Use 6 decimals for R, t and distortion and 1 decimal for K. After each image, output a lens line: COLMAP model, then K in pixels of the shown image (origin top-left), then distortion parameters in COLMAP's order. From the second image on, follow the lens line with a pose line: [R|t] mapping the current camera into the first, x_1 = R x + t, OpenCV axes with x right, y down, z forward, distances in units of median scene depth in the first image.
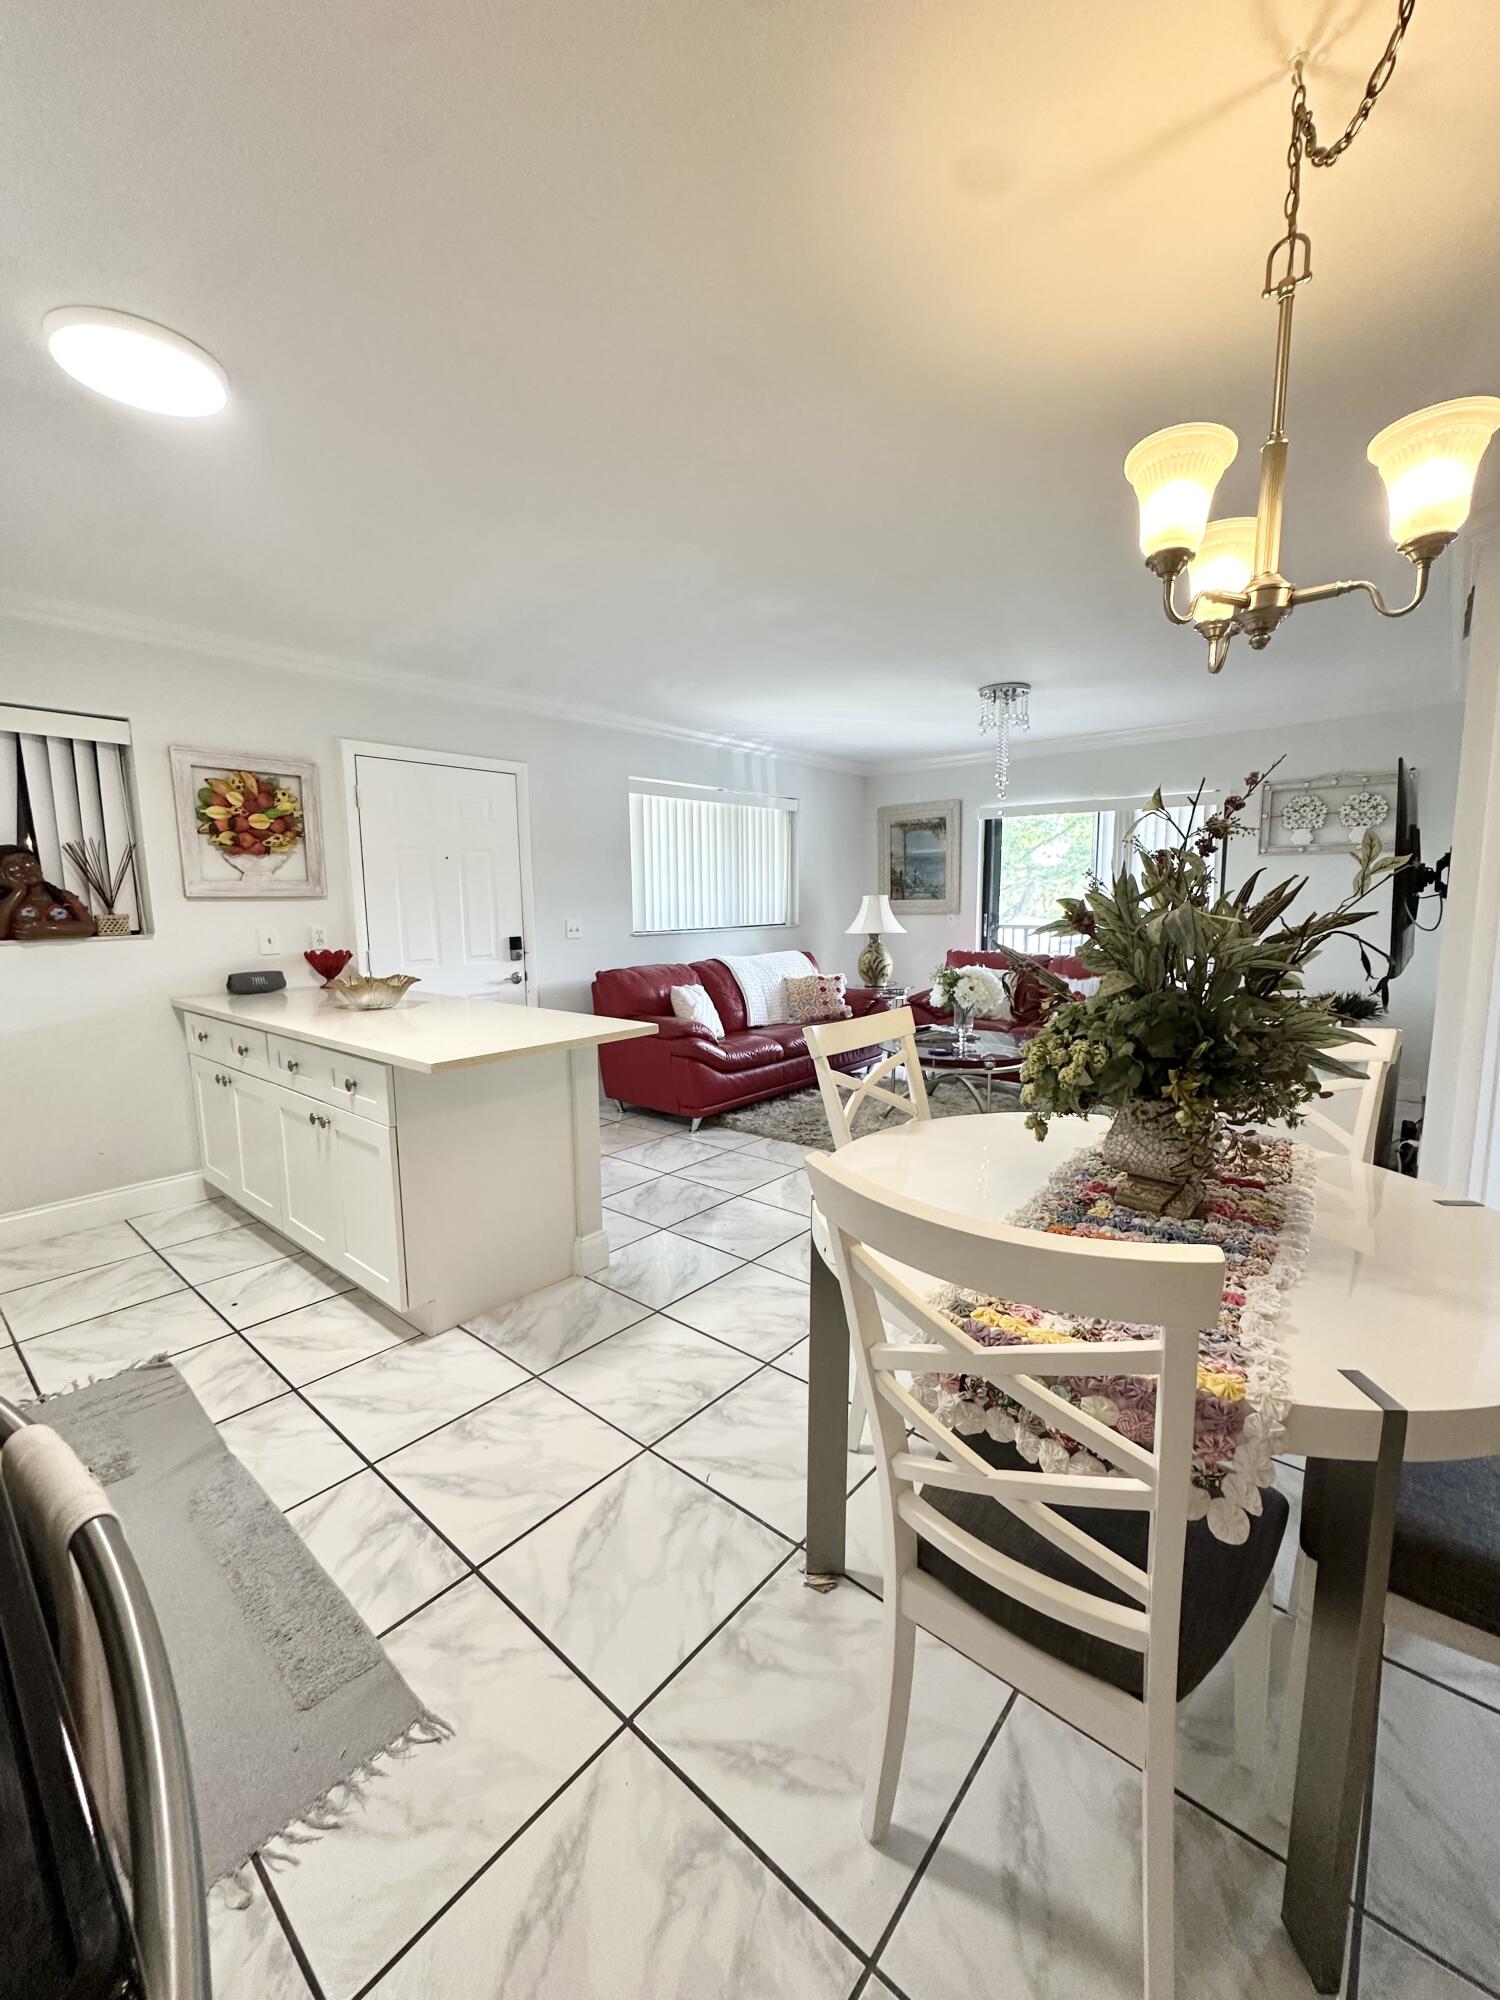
lens RADIAL K [[802.7, 0, 750.0], [0, 802.7, 997.5], [0, 0, 1]] dist [-0.004703, 0.000604]
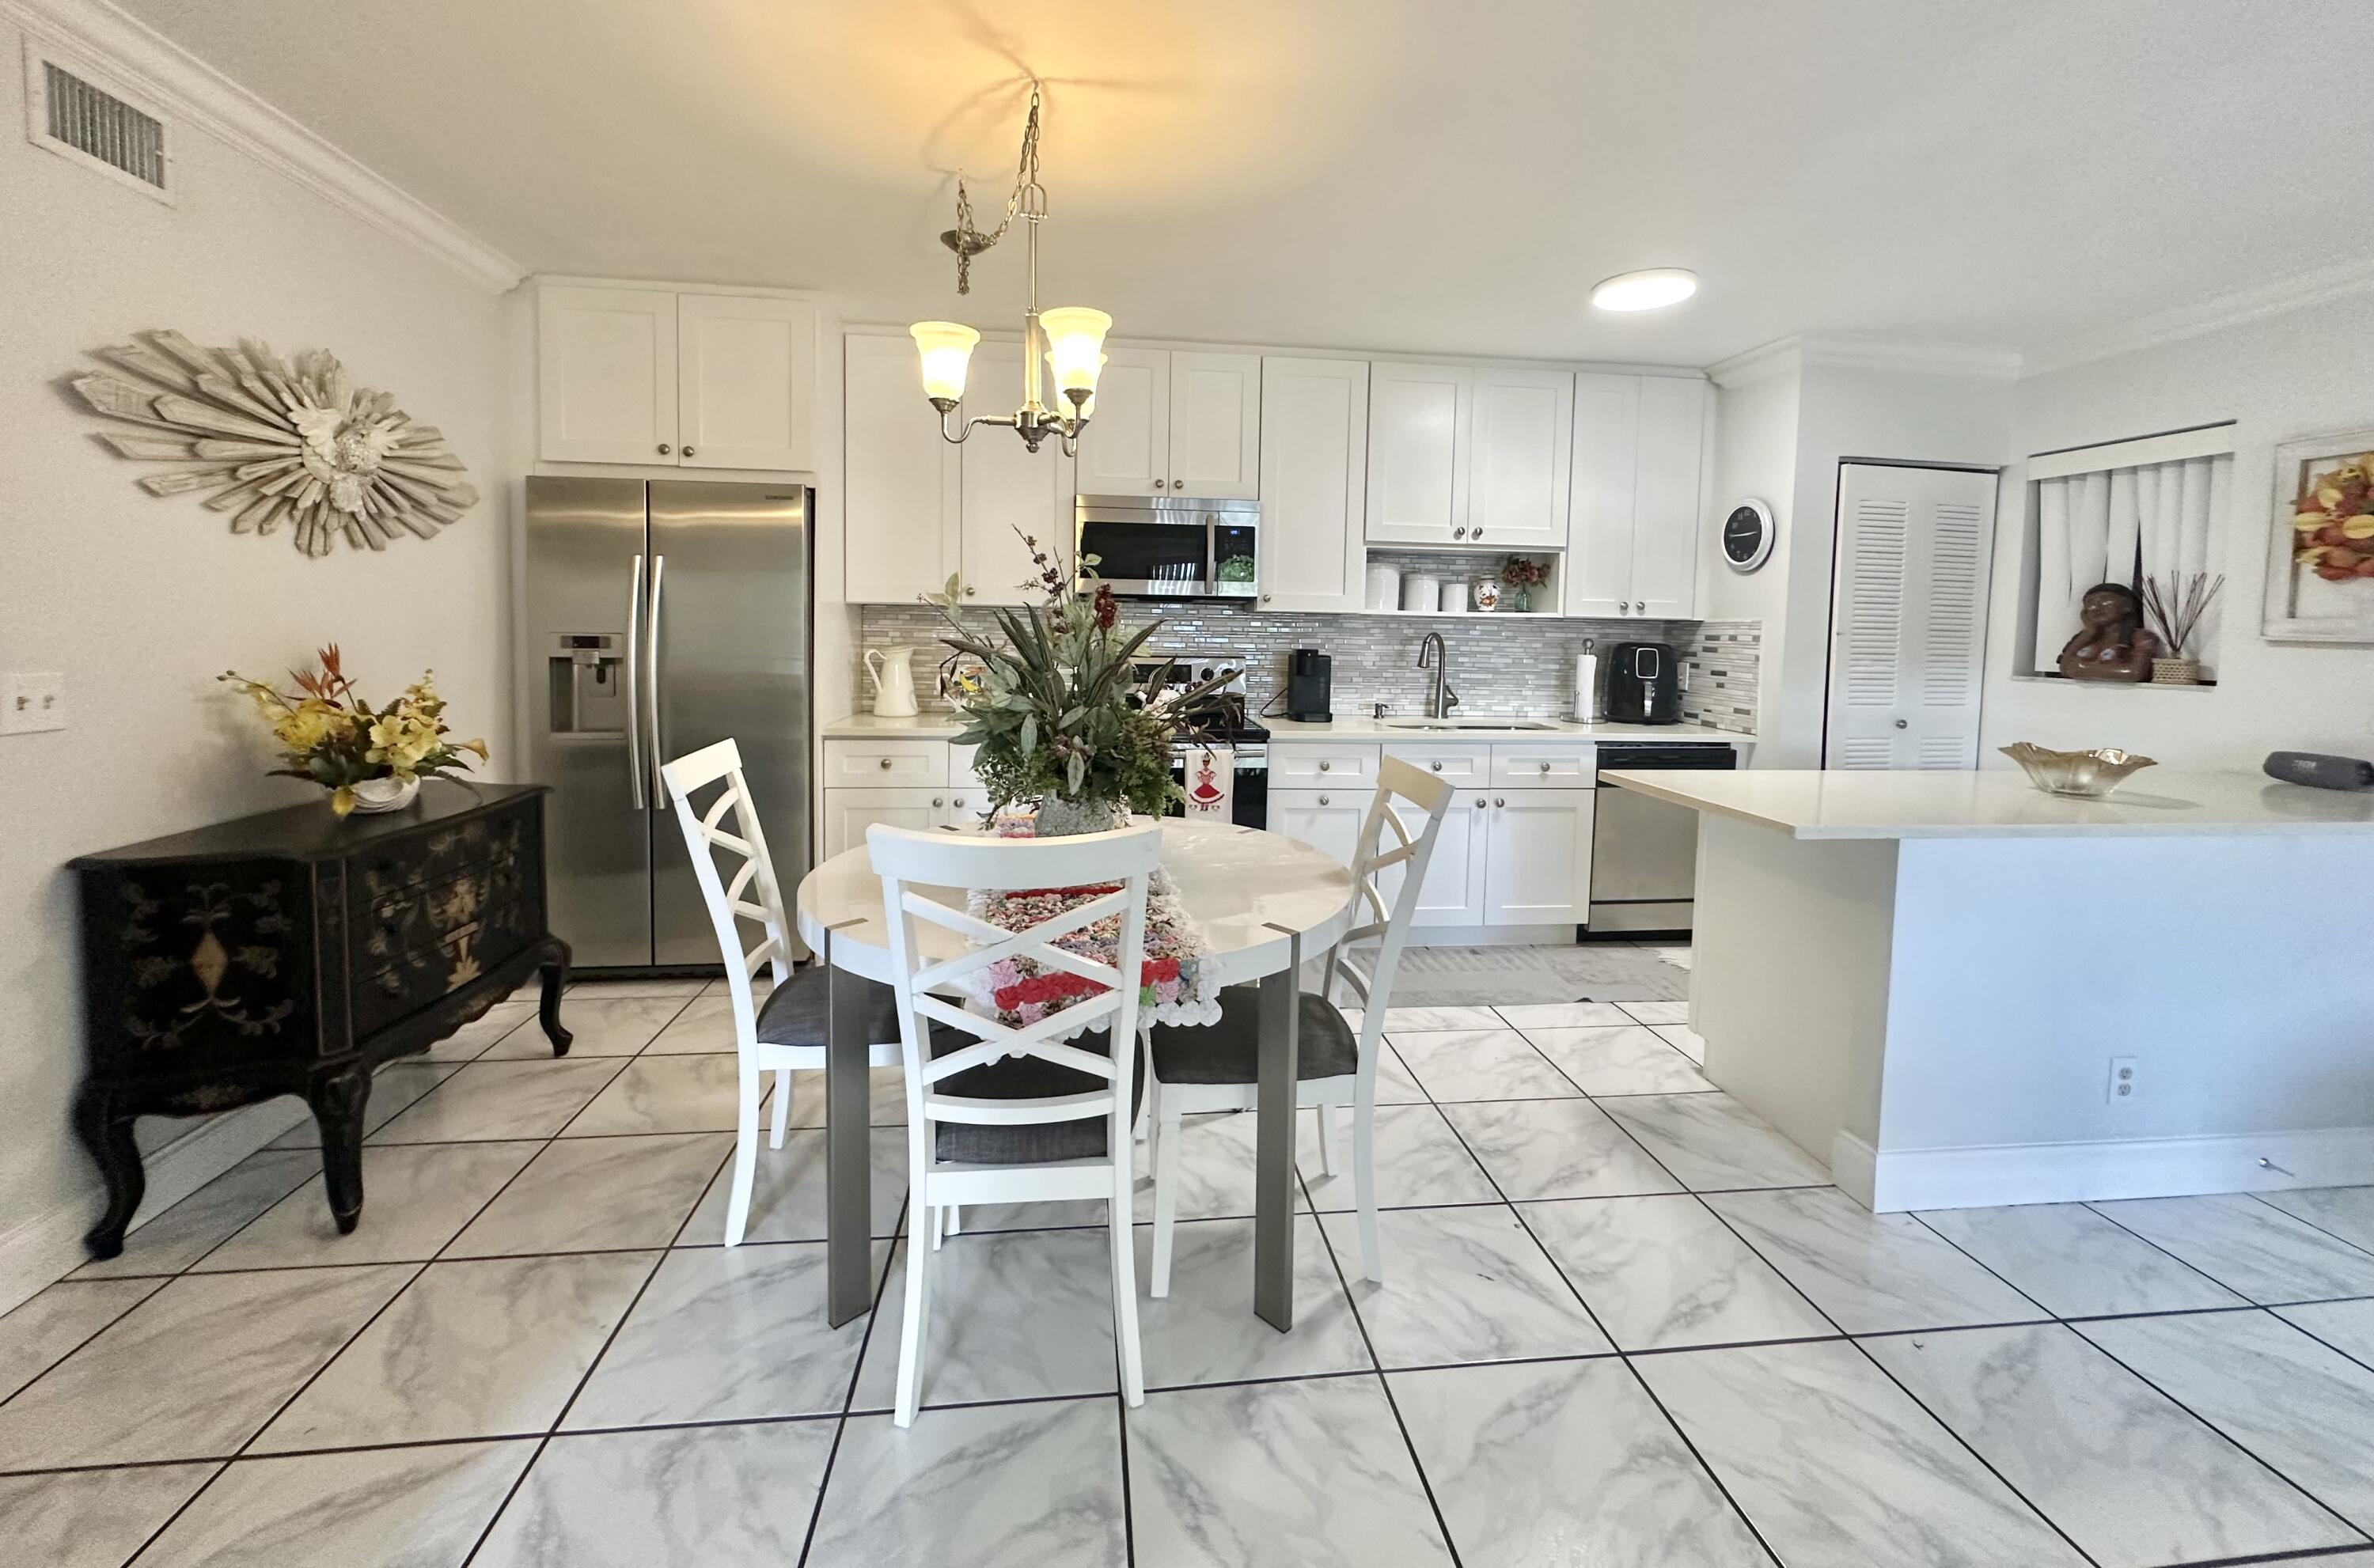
lens RADIAL K [[951.7, 0, 1195.1], [0, 951.7, 679.0], [0, 0, 1]] dist [-0.004707, 0.000815]
pose [[-0.670397, 0.039717, -0.740939, 0.468106], [-0.107157, 0.982916, 0.149643, -0.088681], [0.734224, 0.179717, -0.654688, 0.654648]]
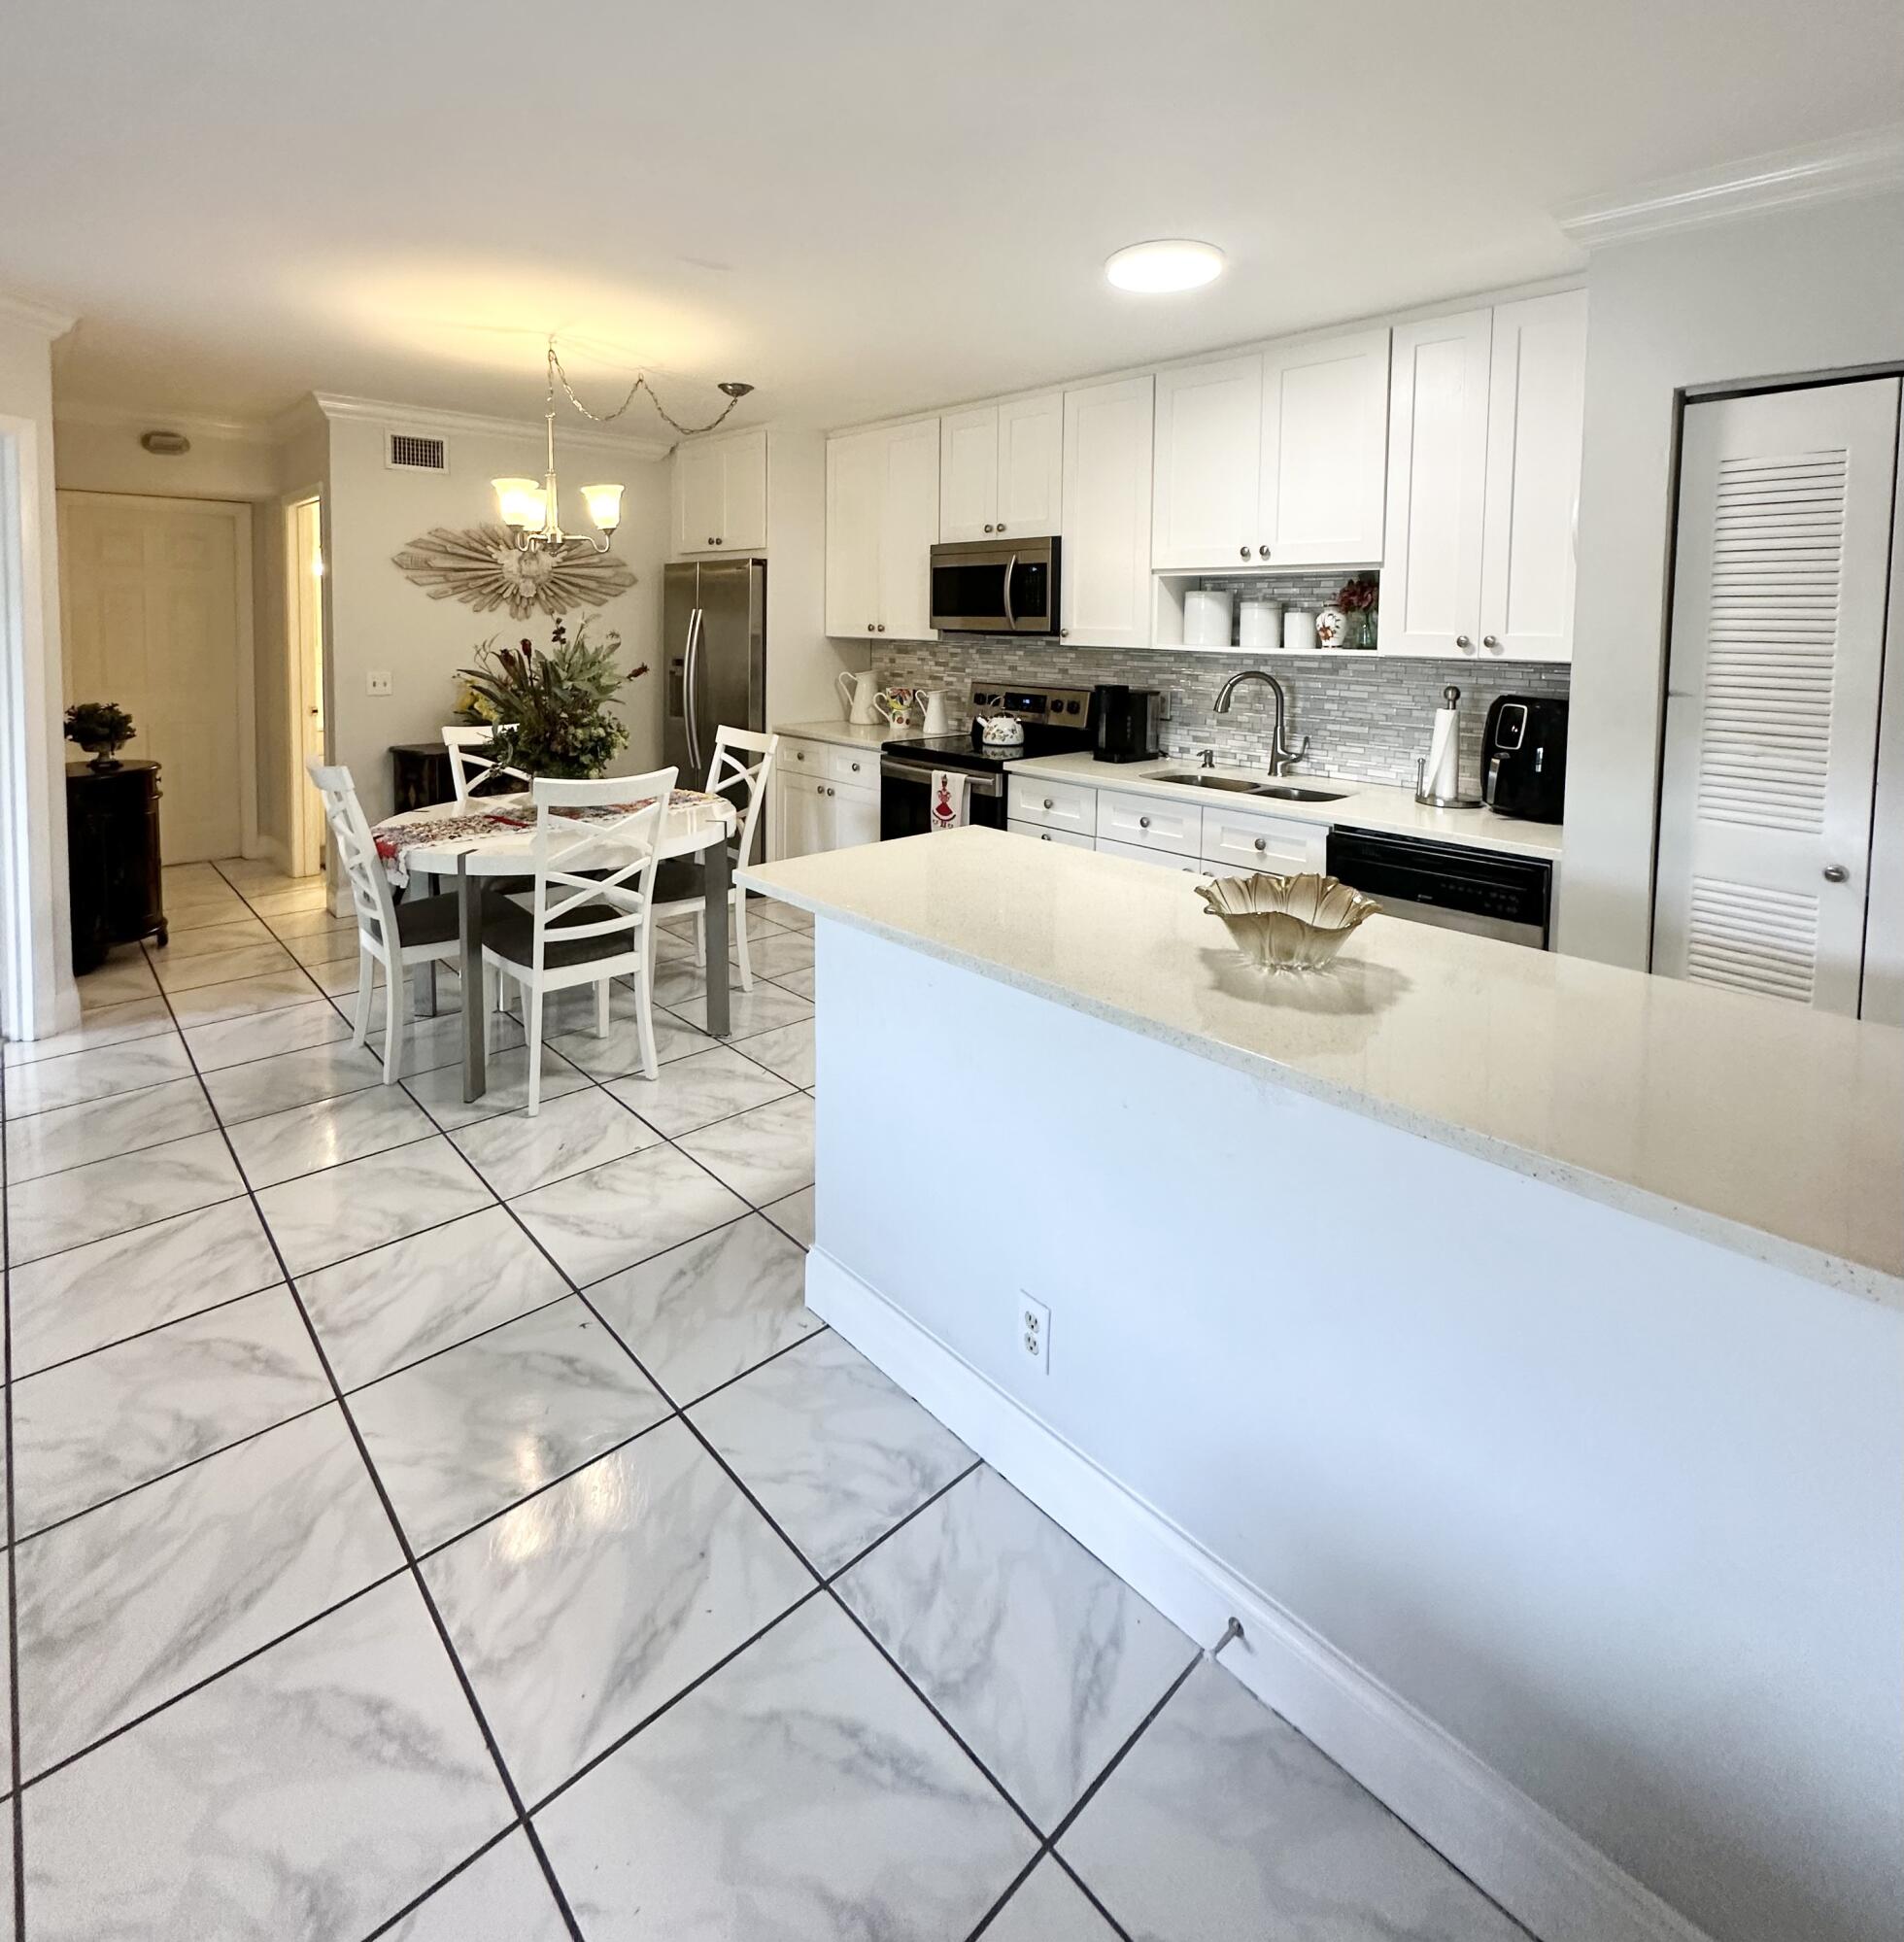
lens RADIAL K [[1030.1, 0, 961.3], [0, 1030.1, 671.6], [0, 0, 1]] dist [-0.003952, 0.001351]
pose [[-0.994966, -0.008594, 0.099845, -0.234639], [0.009240, 0.984205, 0.176790, -0.171631], [-0.099788, 0.176822, -0.979171, 1.064754]]
